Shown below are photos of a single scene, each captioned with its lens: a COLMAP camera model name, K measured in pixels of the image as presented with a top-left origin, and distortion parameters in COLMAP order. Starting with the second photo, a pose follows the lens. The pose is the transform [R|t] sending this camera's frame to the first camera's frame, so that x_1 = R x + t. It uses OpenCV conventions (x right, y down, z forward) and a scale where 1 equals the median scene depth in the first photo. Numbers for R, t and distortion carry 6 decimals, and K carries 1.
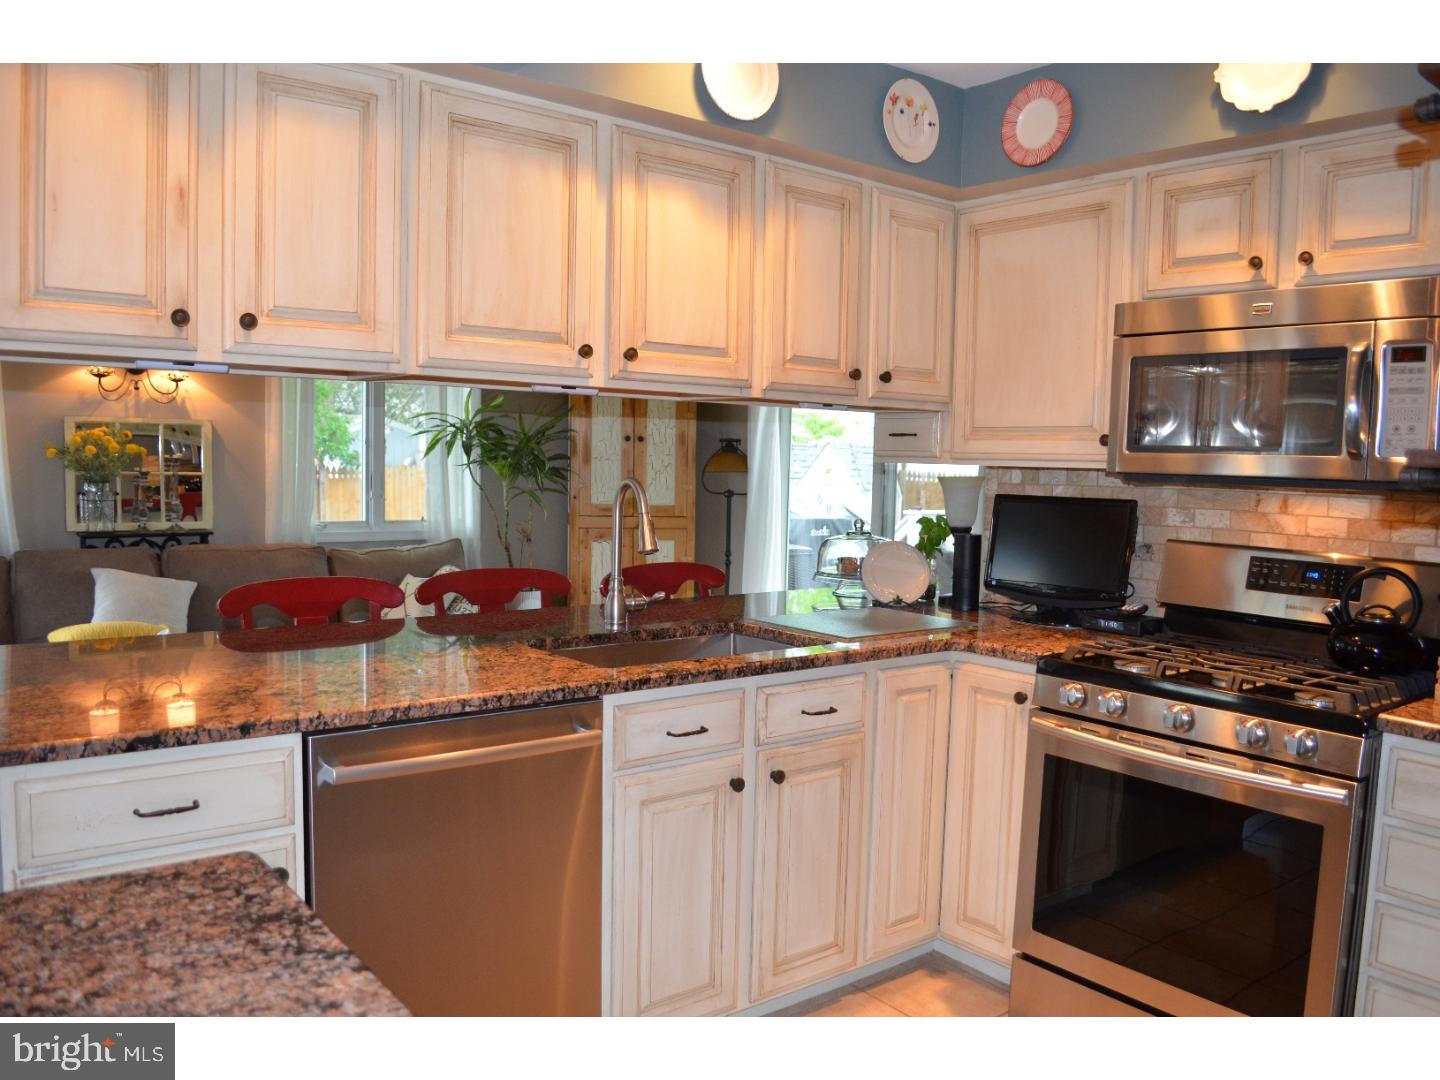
lens RADIAL K [[1130.6, 0, 722.7], [0, 1130.6, 544.9], [0, 0, 1]] dist [-0.081066, 0.000629]
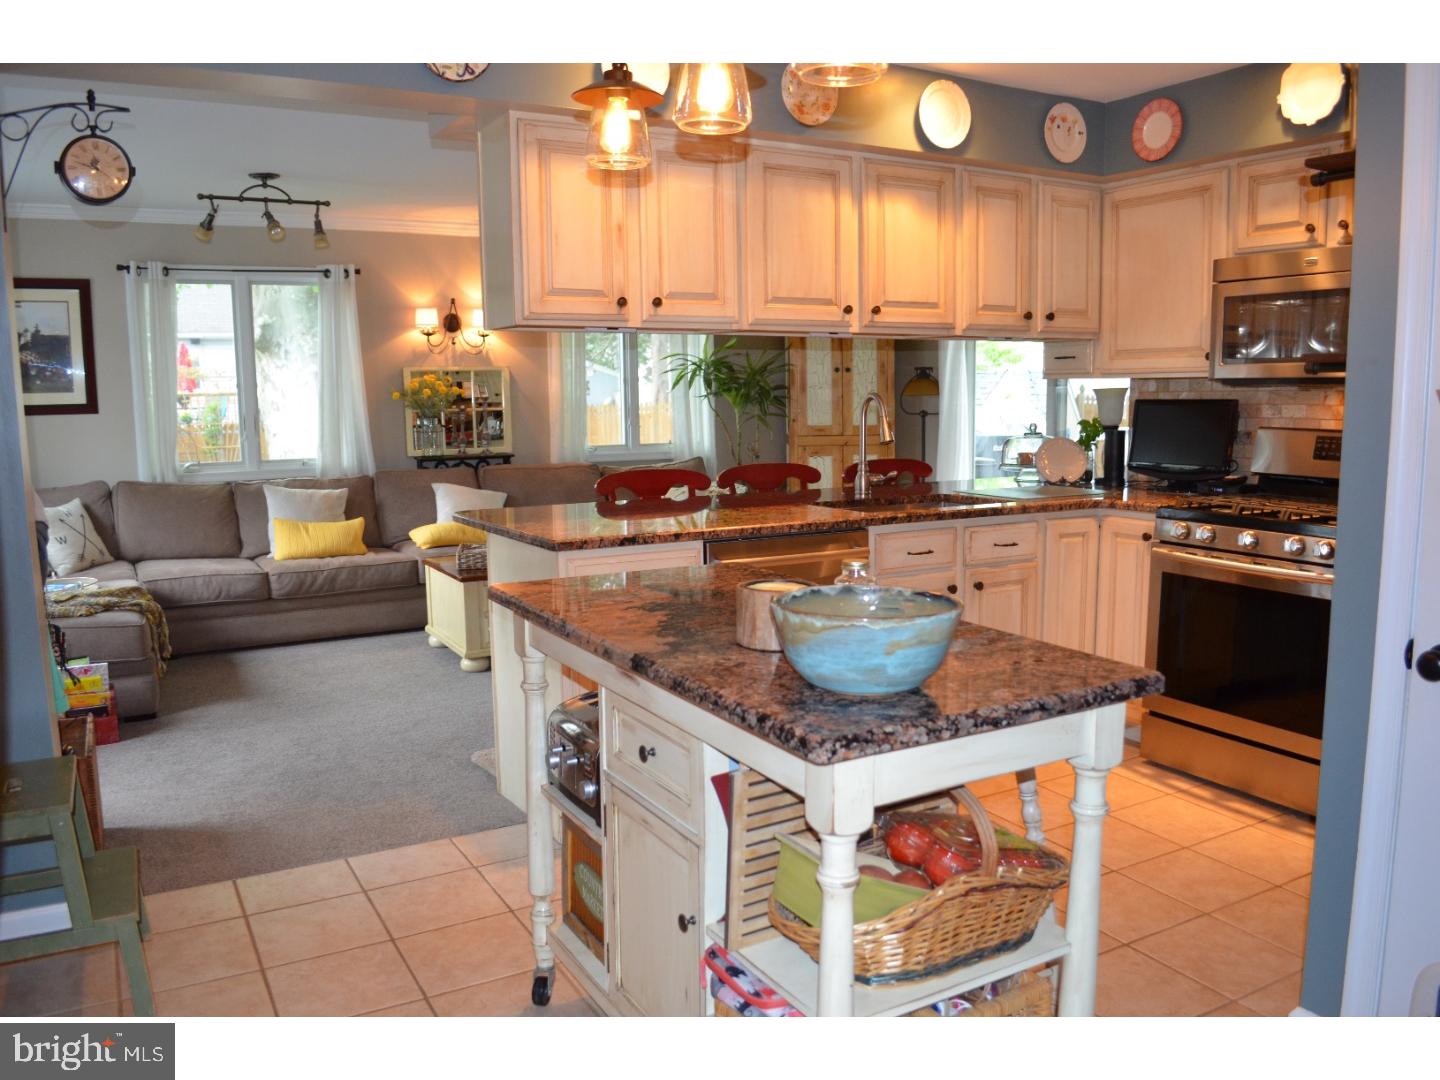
lens RADIAL K [[1130.6, 0, 723.7], [0, 1130.6, 537.7], [0, 0, 1]] dist [-0.081066, 0.000629]
pose [[0.987902, -0.015214, -0.154329, -0.047806], [0.023056, 0.998525, 0.049152, 0.049807], [0.153354, -0.052116, 0.986796, -0.468000]]
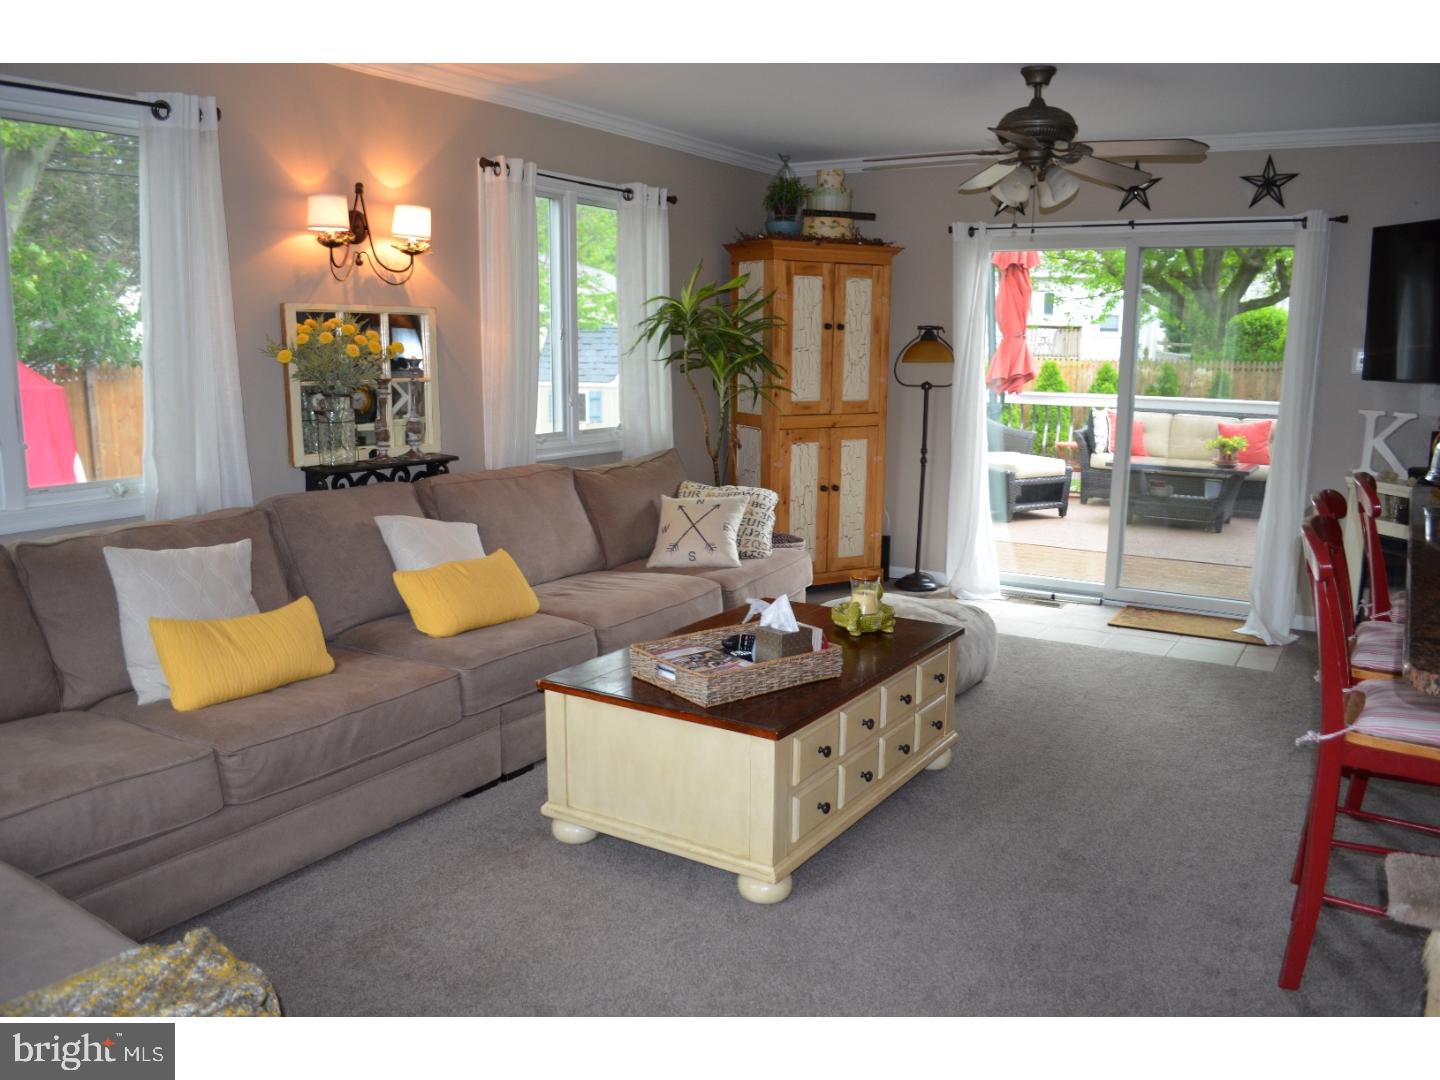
lens RADIAL K [[1130.6, 0, 726.3], [0, 1130.6, 538.9], [0, 0, 1]] dist [-0.081066, 0.000629]
pose [[0.938460, -0.074415, 0.337275, -1.069801], [0.040671, 0.993530, 0.106042, -0.057910], [-0.342984, -0.085799, 0.935415, 0.418670]]
